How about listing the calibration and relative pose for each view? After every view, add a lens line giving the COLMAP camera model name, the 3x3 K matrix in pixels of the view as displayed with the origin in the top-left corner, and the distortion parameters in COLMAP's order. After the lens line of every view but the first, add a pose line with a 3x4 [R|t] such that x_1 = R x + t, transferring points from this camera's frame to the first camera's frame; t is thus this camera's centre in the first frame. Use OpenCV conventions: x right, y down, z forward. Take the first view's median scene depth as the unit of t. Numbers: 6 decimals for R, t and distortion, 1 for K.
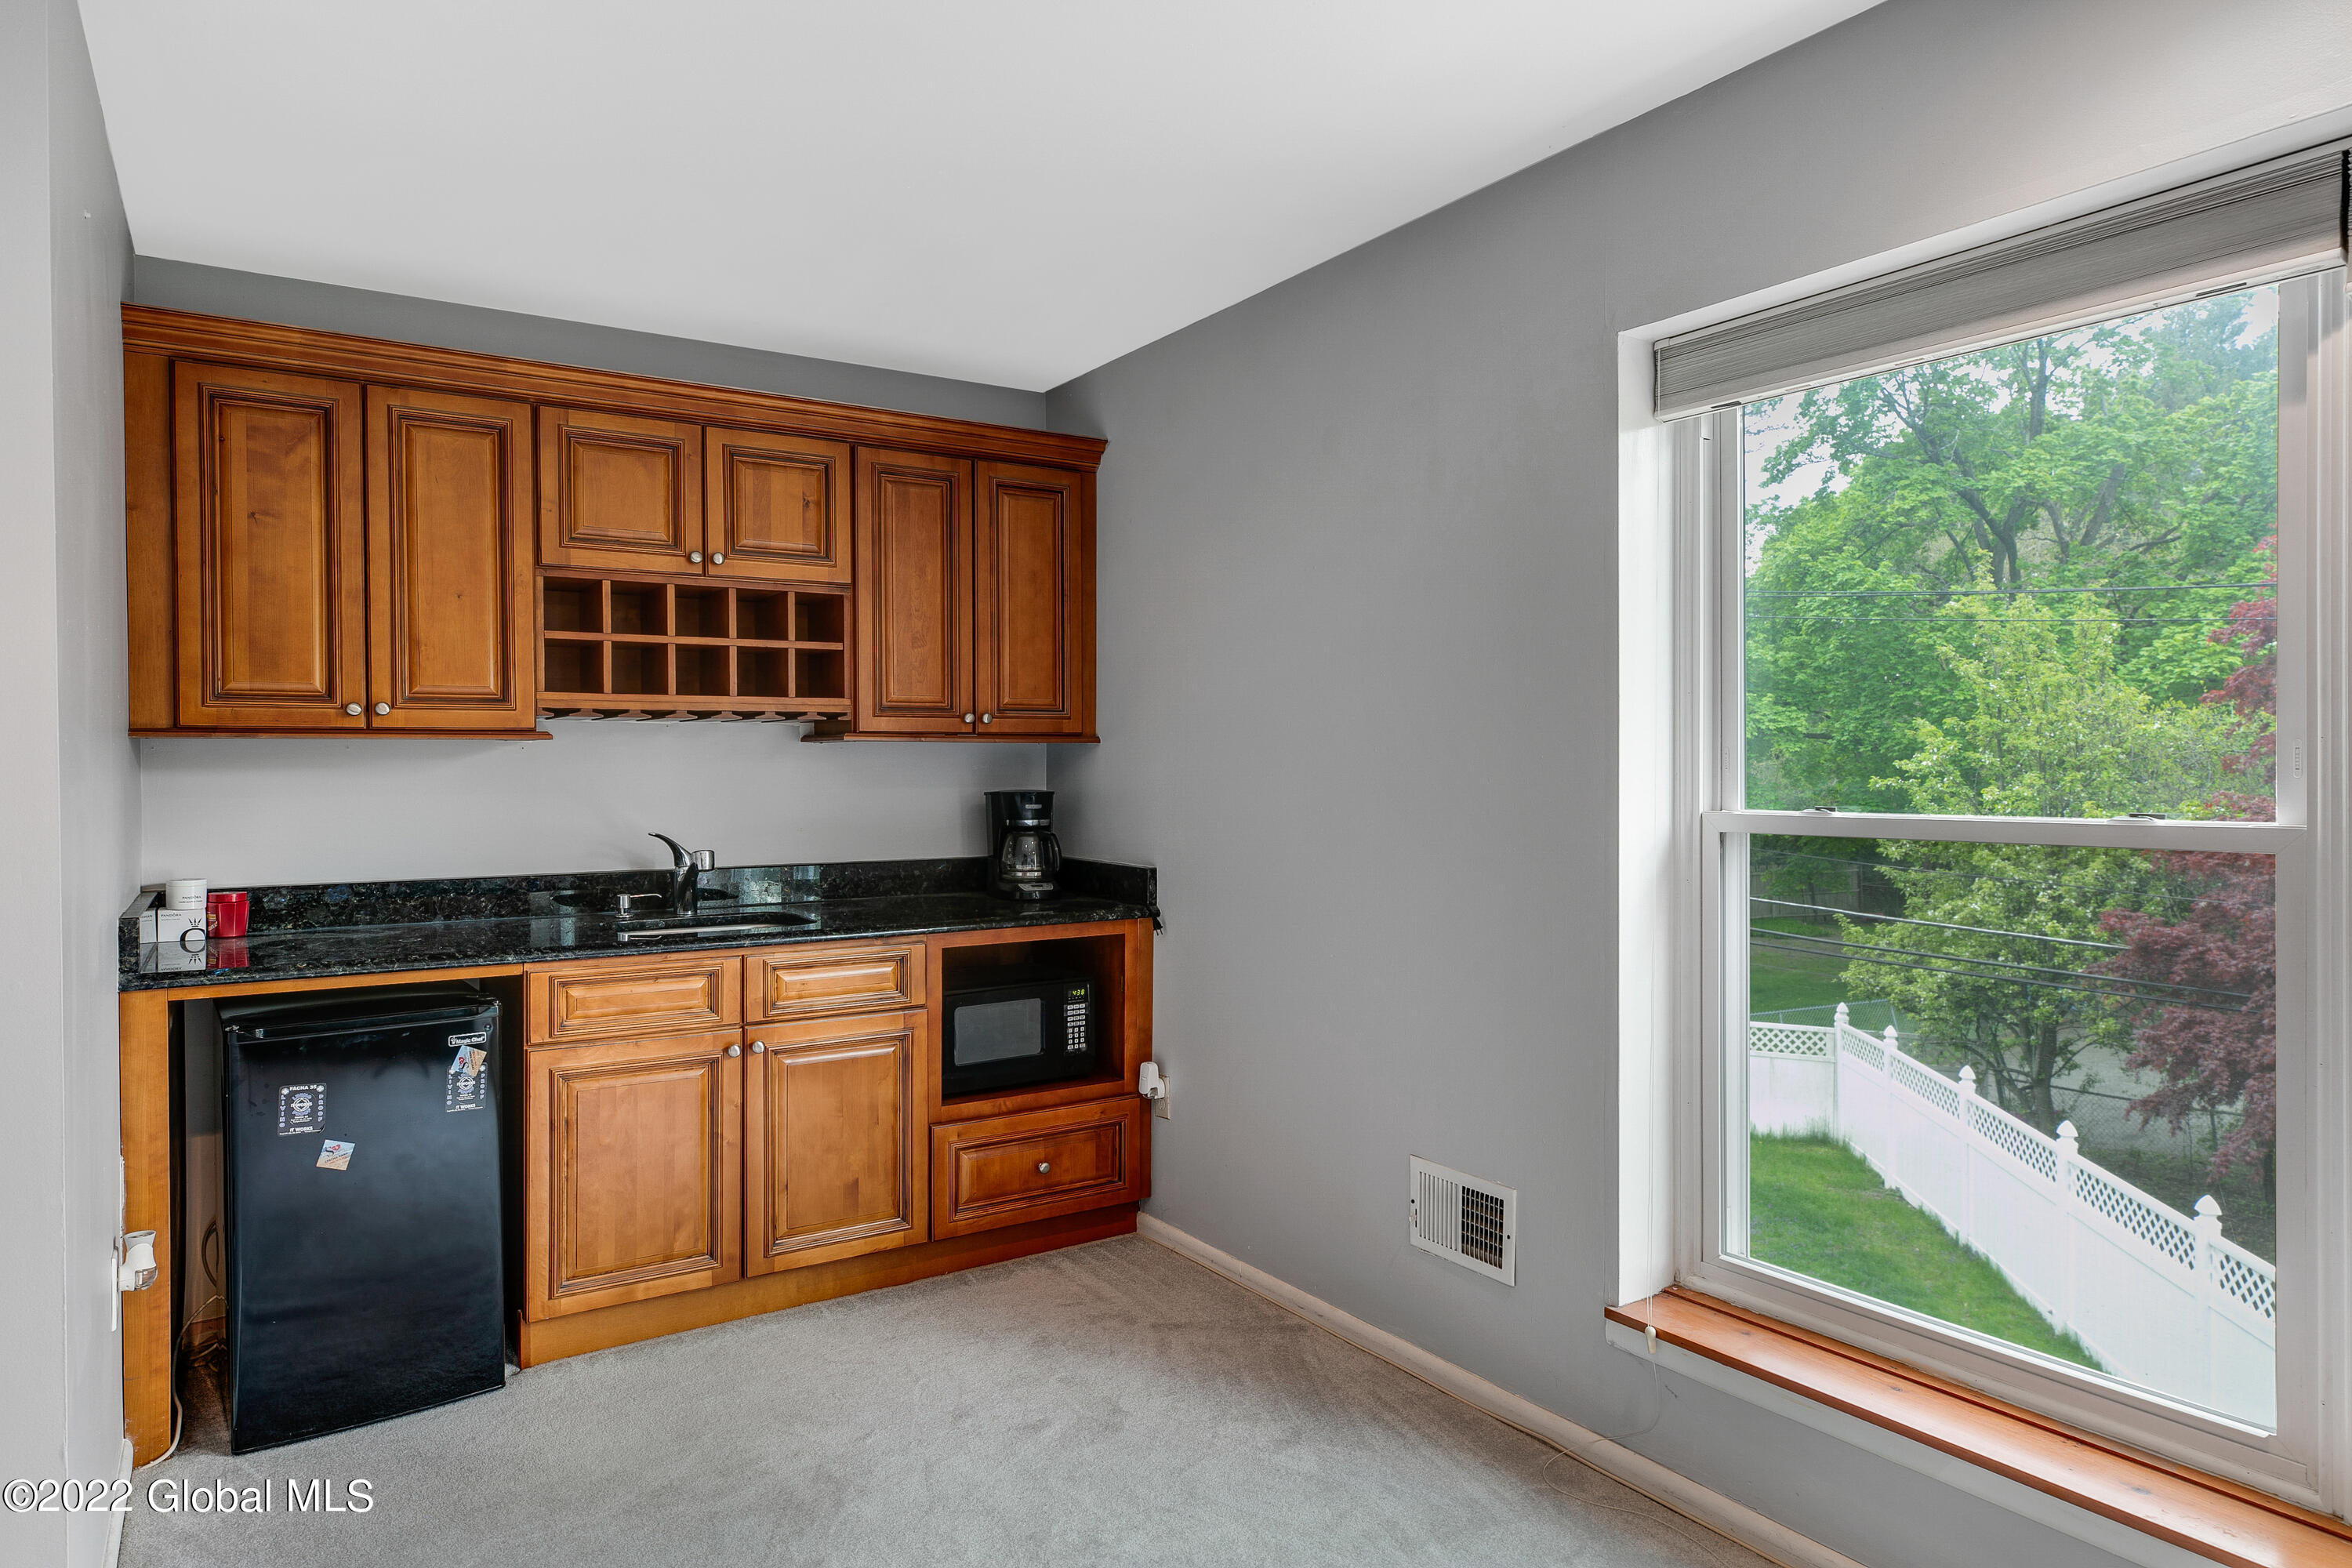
lens RADIAL K [[1424.8, 0, 1181.0], [0, 1424.8, 781.7], [0, 0, 1]] dist [0.008752, 0.000446]
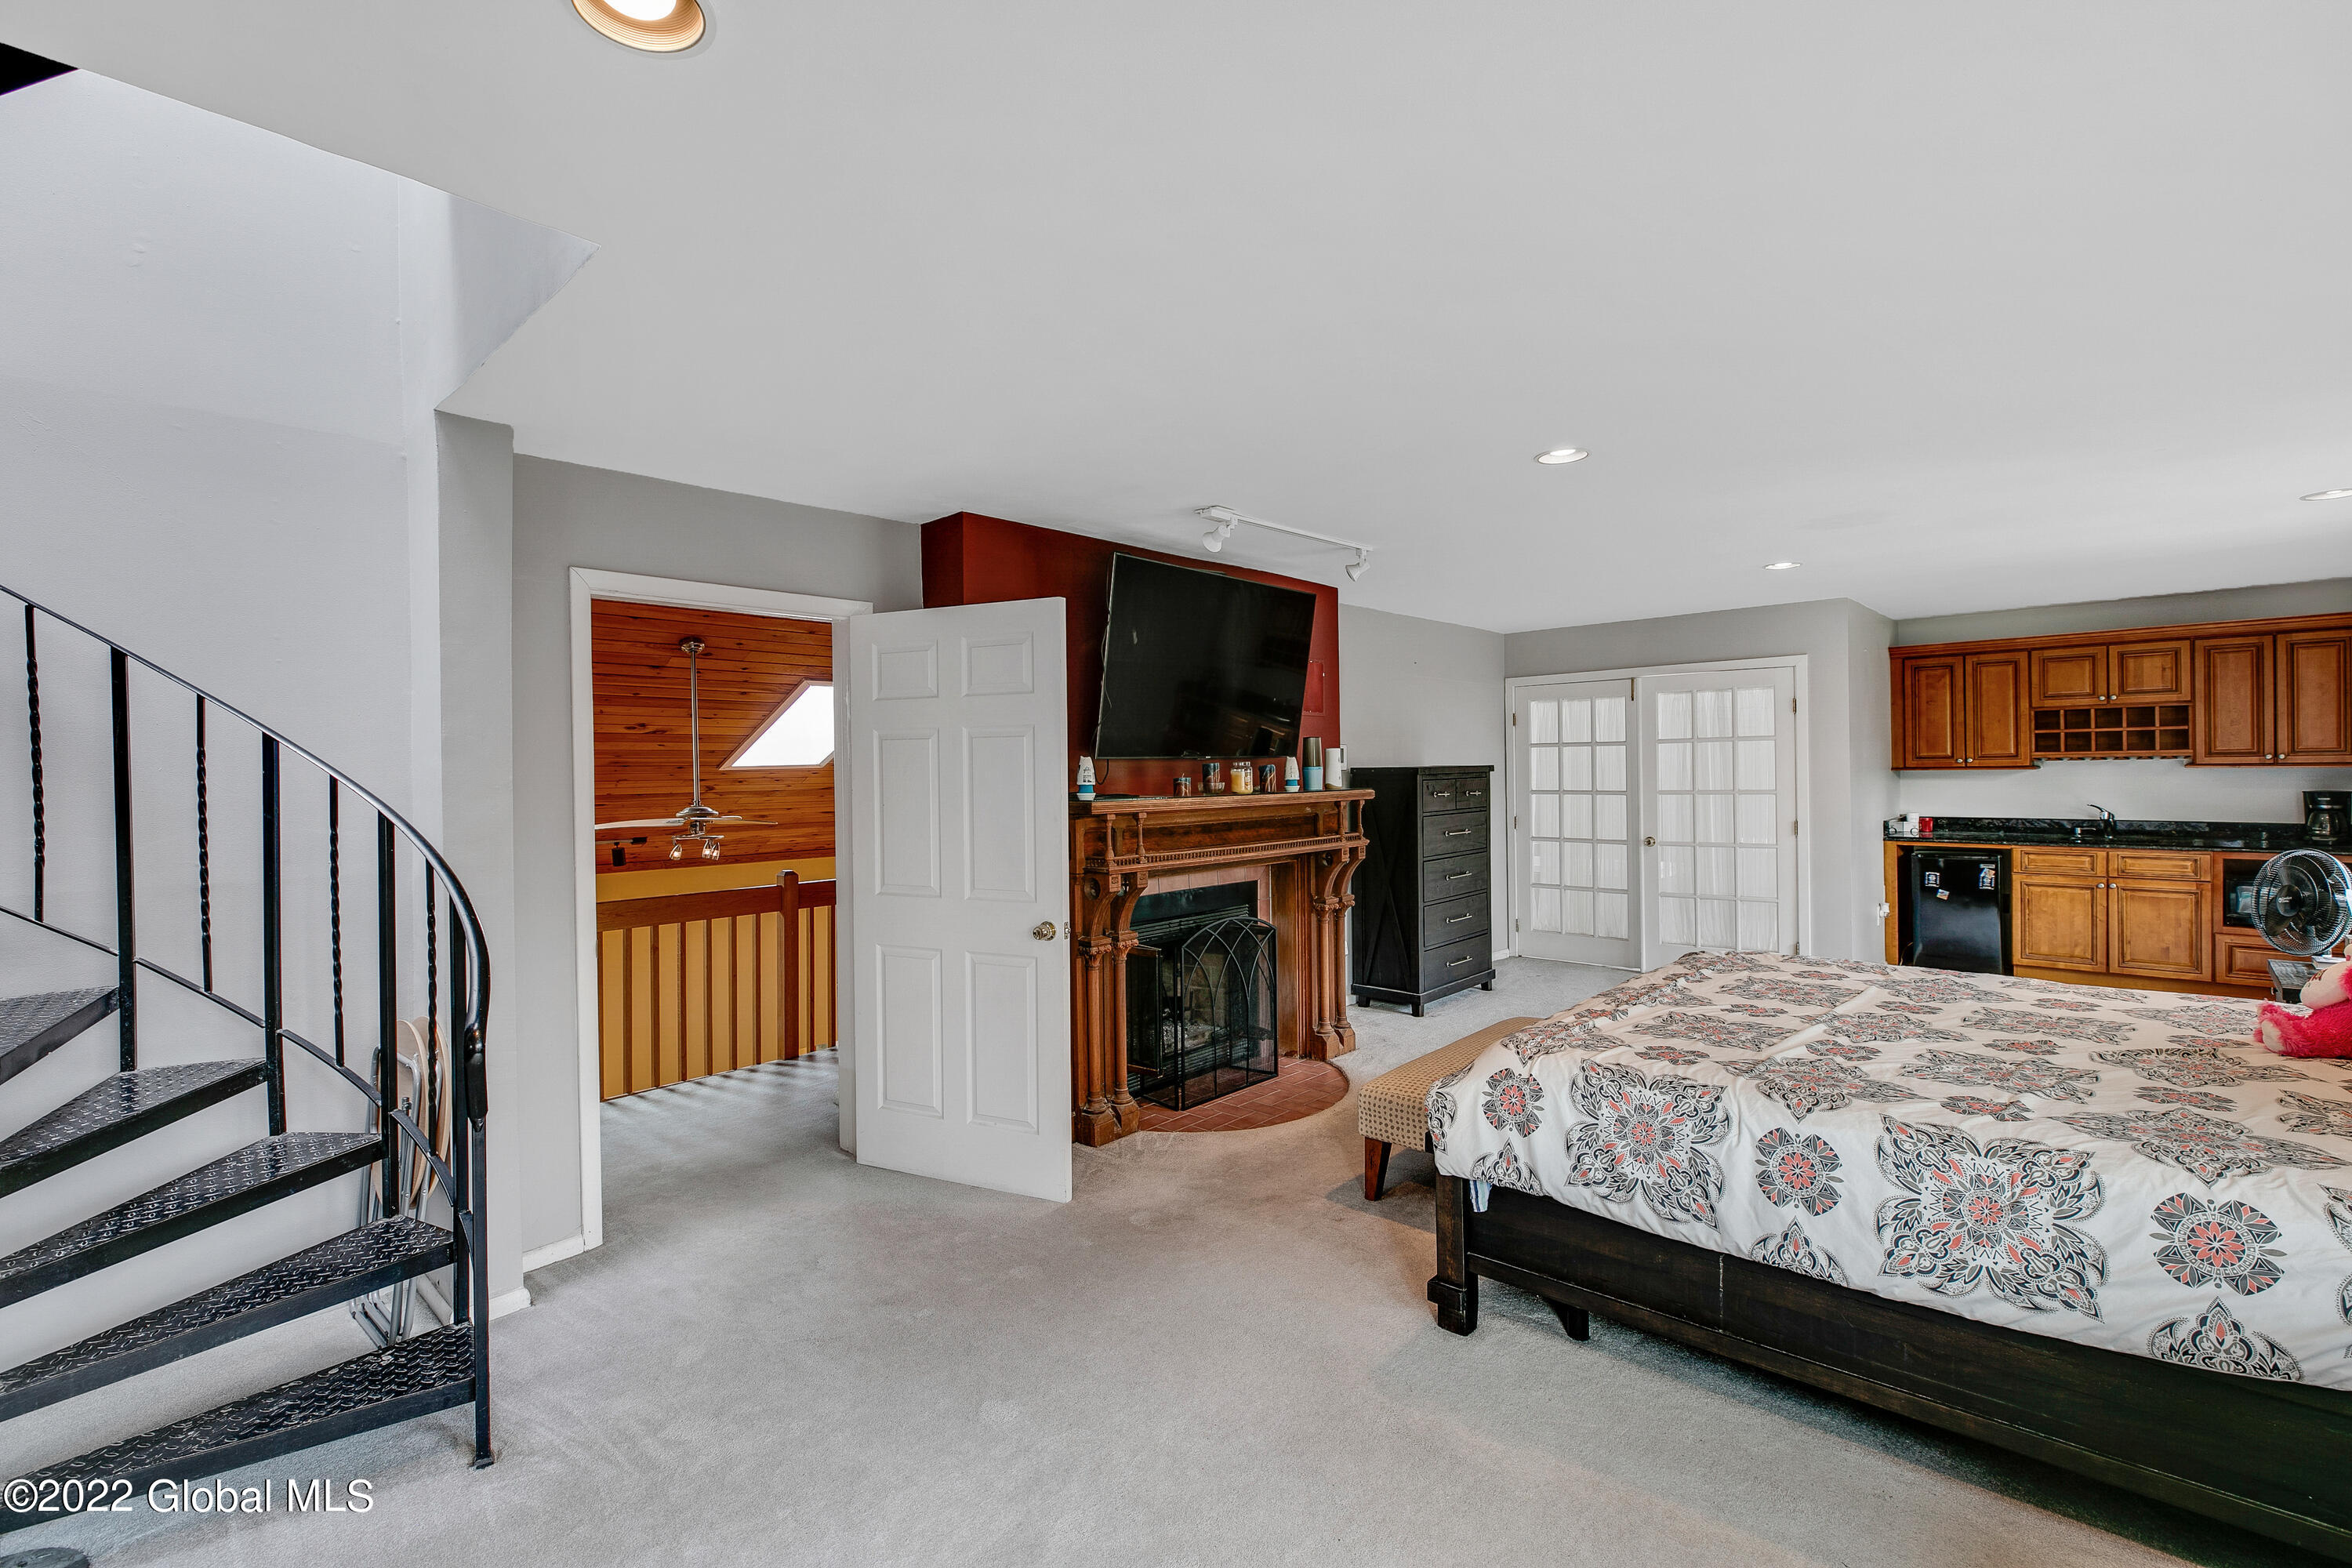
lens RADIAL K [[1052.9, 0, 1171.2], [0, 1052.9, 761.3], [0, 0, 1]] dist [0.005051, -0.001133]
pose [[0.228128, -0.004723, -0.973620, 1.154331], [0.001708, 0.999989, -0.004450, -0.038008], [0.973630, -0.000648, 0.228133, -1.092156]]
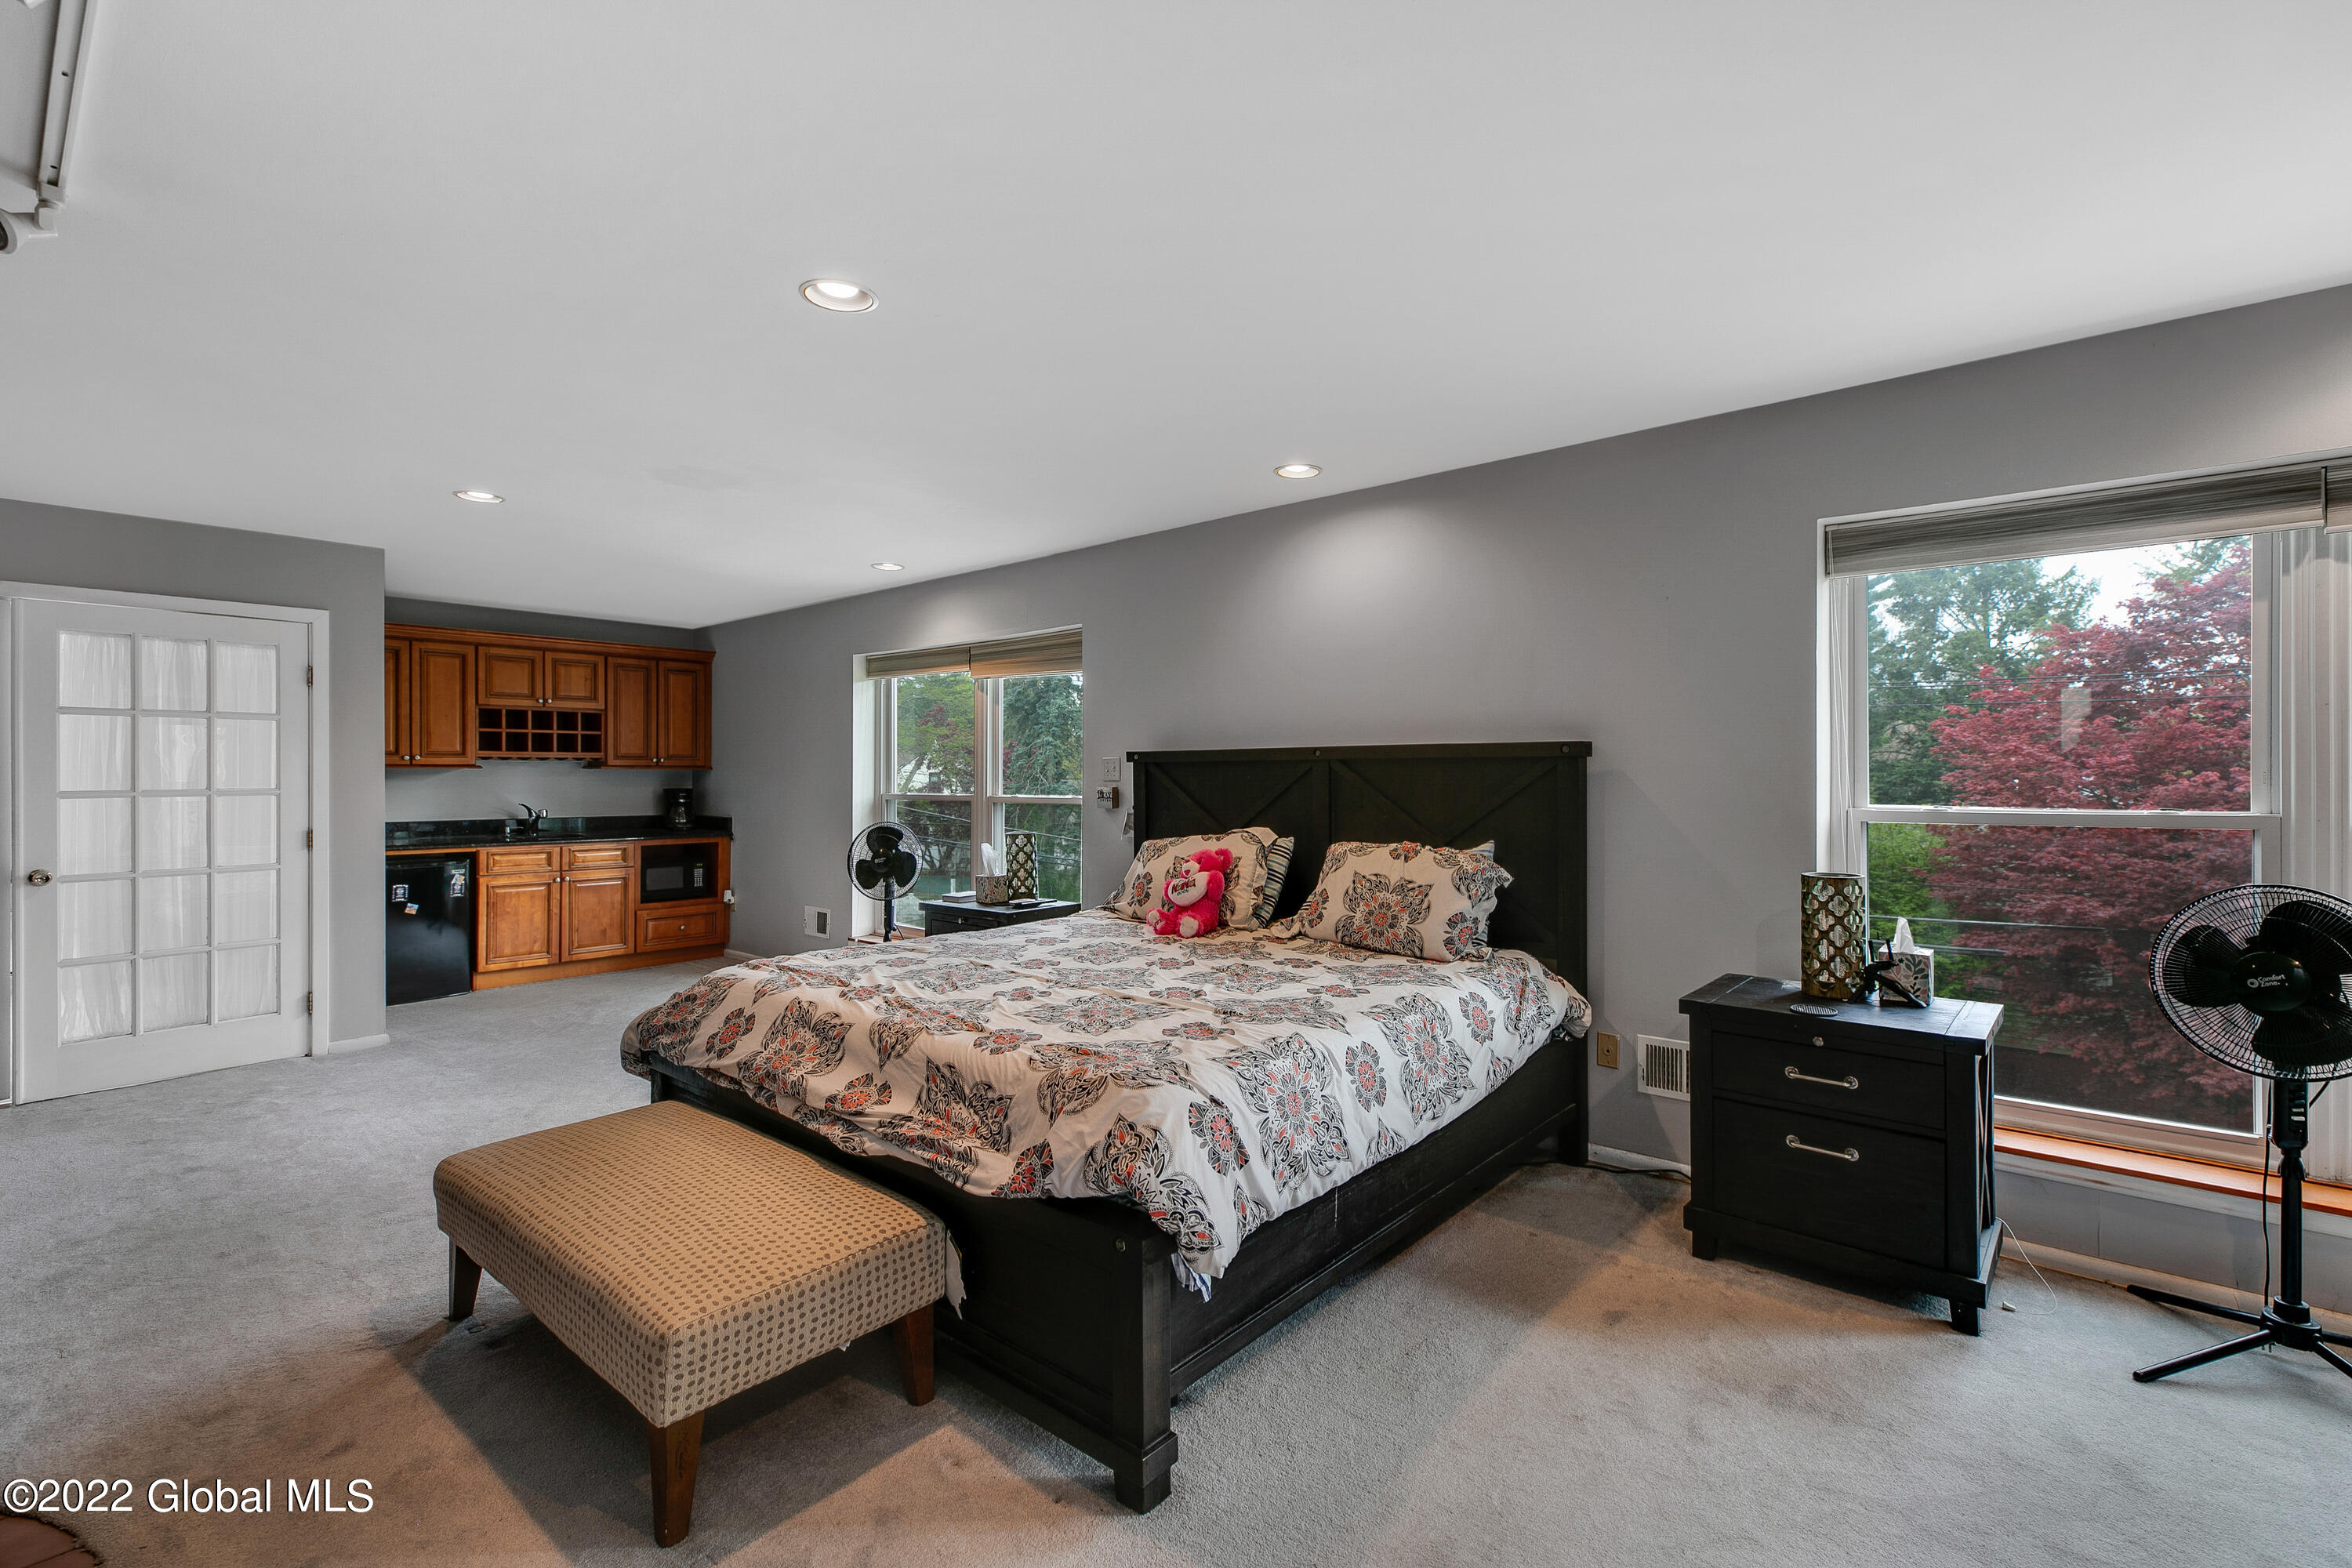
lens RADIAL K [[1052.9, 0, 1180.9], [0, 1052.9, 776.1], [0, 0, 1]] dist [0.005051, -0.001133]
pose [[0.962132, 0.004951, 0.272538, 0.283498], [-0.001821, 0.999929, -0.011738, 0.005696], [-0.272577, 0.010797, 0.962073, -1.257890]]
